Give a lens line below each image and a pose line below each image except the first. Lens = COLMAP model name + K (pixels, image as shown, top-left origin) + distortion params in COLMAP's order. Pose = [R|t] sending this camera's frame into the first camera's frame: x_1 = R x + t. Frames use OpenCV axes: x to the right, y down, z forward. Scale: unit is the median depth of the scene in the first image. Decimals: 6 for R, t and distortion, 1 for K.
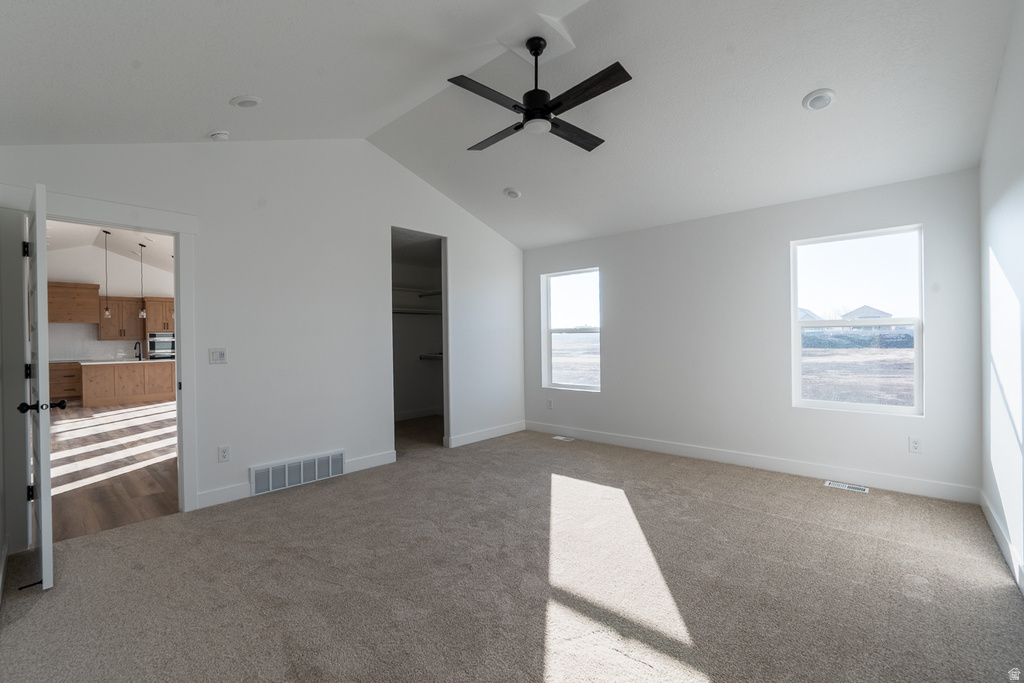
lens RADIAL K [[424.6, 0, 512.0], [0, 424.6, 341.5], [0, 0, 1]] dist [-0.023032, 0.000153]
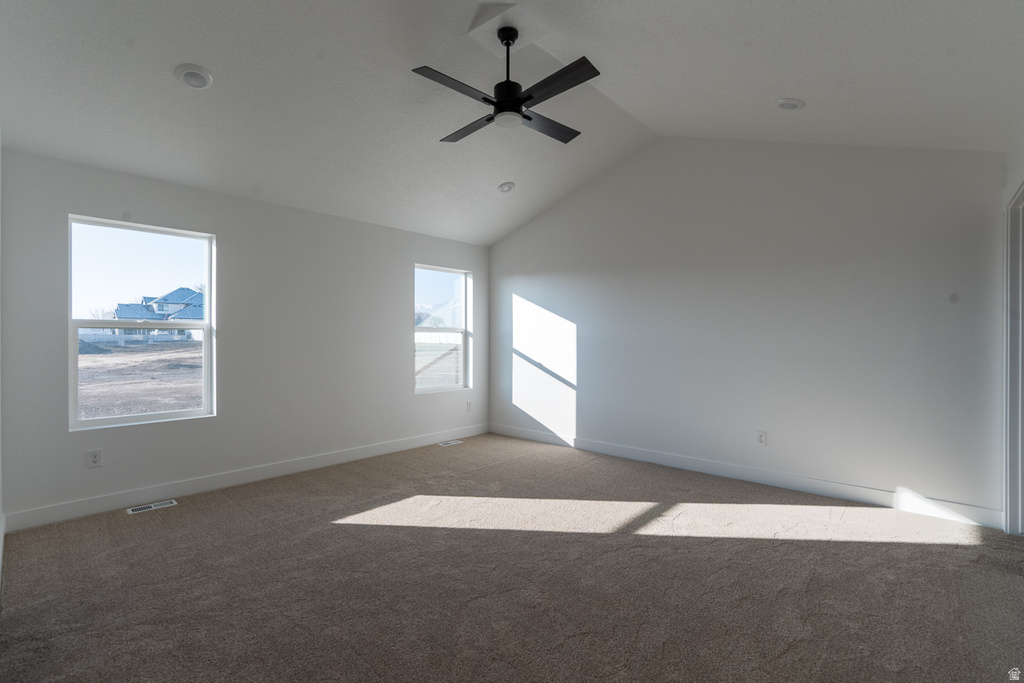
lens RADIAL K [[443.6, 0, 534.5], [0, 443.6, 332.5], [0, 0, 1]] dist [-0.000417, 0.000123]
pose [[0.019350, 0.023758, 0.999530, -0.825580], [0.006088, 0.999696, -0.023880, 0.009204], [-0.999794, 0.006547, 0.019199, 0.794467]]
